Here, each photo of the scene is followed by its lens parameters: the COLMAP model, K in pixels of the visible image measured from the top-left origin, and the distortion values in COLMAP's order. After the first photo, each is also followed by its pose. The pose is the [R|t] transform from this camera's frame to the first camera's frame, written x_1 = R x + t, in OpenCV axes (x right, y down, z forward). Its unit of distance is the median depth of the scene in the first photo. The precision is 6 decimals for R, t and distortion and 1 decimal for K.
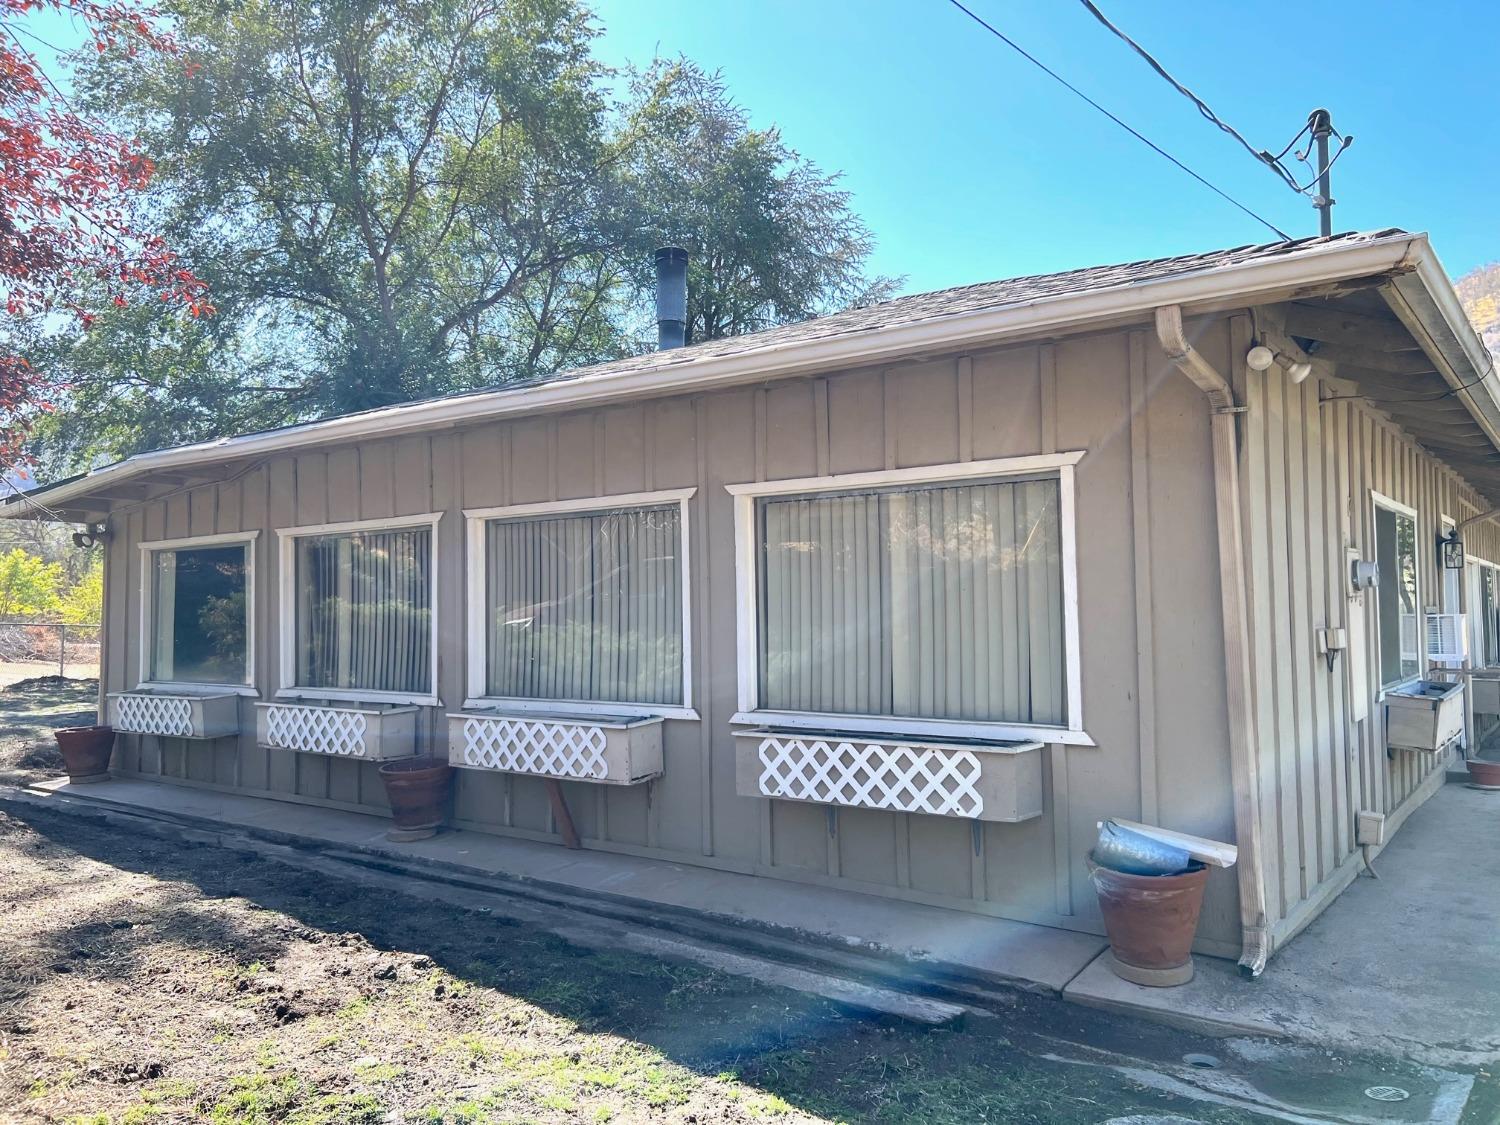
lens RADIAL K [[1137.1, 0, 749.5], [0, 1137.1, 553.4], [0, 0, 1]] dist [0.024851, -0.002649]
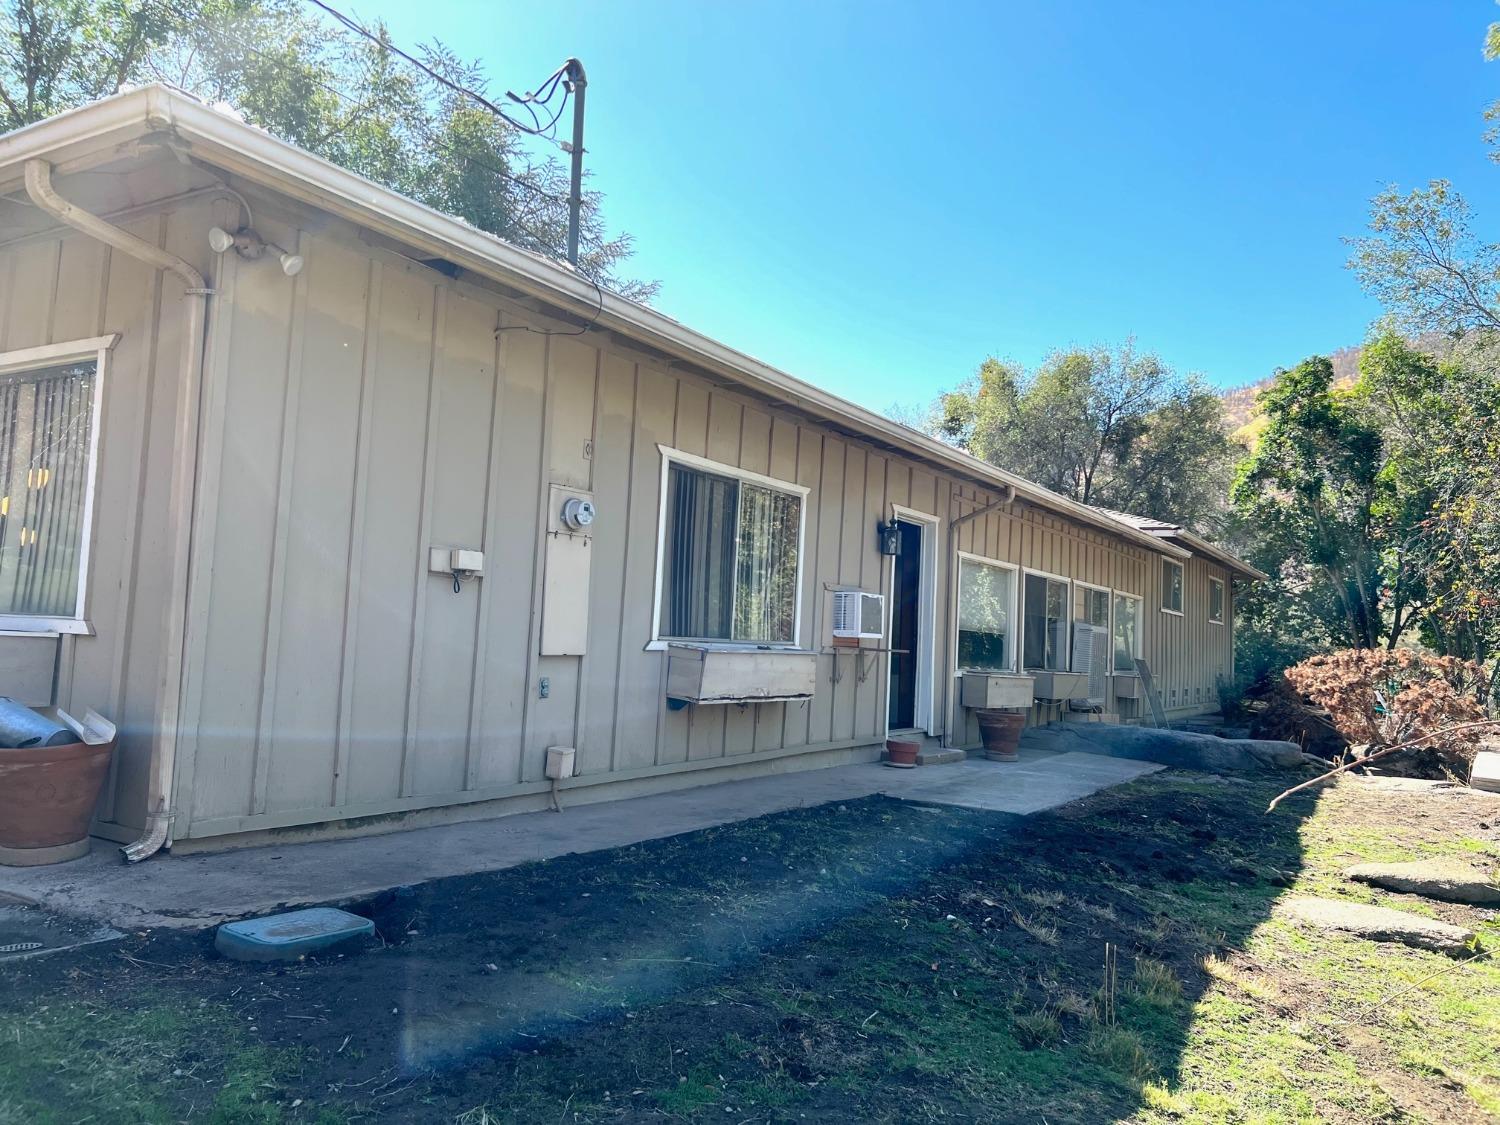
lens RADIAL K [[1137.1, 0, 751.9], [0, 1137.1, 566.9], [0, 0, 1]] dist [0.024851, -0.002649]
pose [[0.993641, 0.061073, 0.094593, 0.753735], [-0.059920, 0.998091, -0.014988, 0.090665], [-0.095328, 0.009224, 0.995403, -0.022711]]
